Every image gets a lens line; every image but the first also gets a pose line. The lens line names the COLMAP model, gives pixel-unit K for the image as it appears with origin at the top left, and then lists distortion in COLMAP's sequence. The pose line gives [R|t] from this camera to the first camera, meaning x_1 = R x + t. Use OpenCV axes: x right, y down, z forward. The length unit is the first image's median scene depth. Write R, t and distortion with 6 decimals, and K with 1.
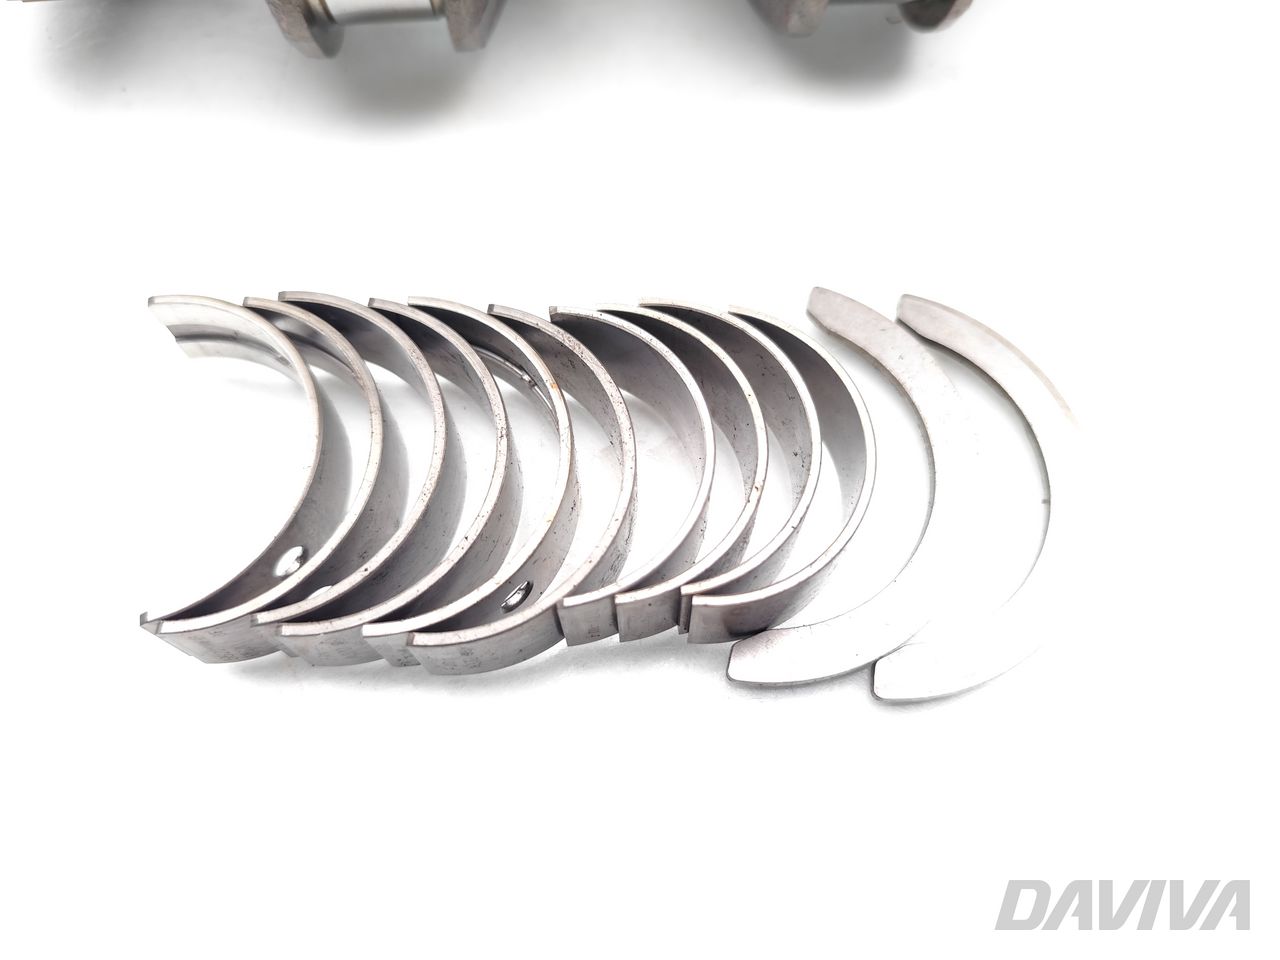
lens RADIAL K [[865.9, 0, 640.0], [0, 865.9, 480.0], [0, 0, 1]] dist [0.001724, -0.000163]
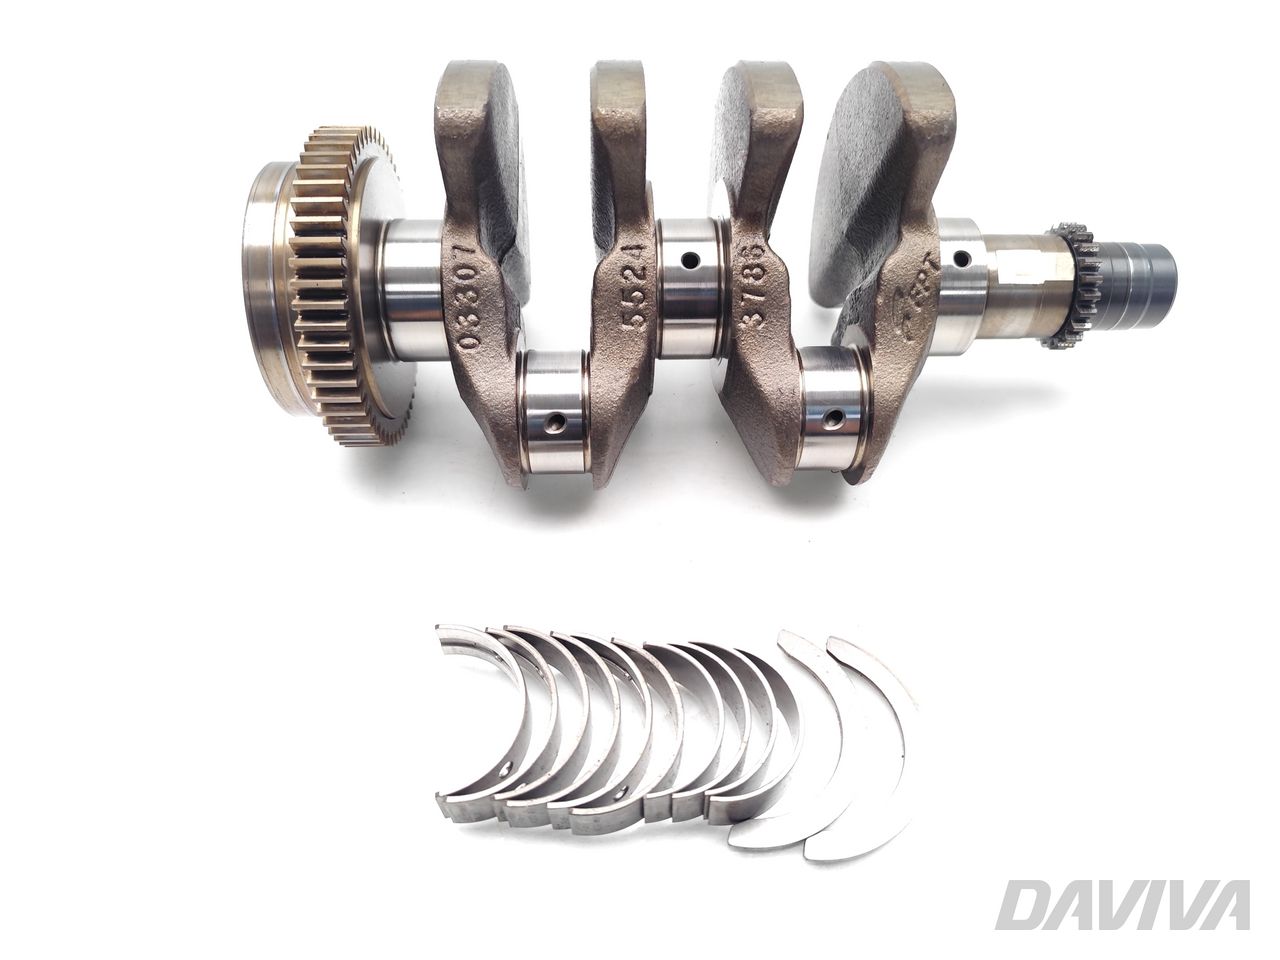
lens RADIAL K [[931.4, 0, 646.2], [0, 931.4, 459.9], [0, 0, 1]] dist [0.003636, -0.000913]
pose [[0.998801, 0.037371, -0.031607, -0.045656], [-0.044541, 0.961705, -0.270443, -0.022440], [0.020290, 0.271527, 0.962217, -1.191587]]
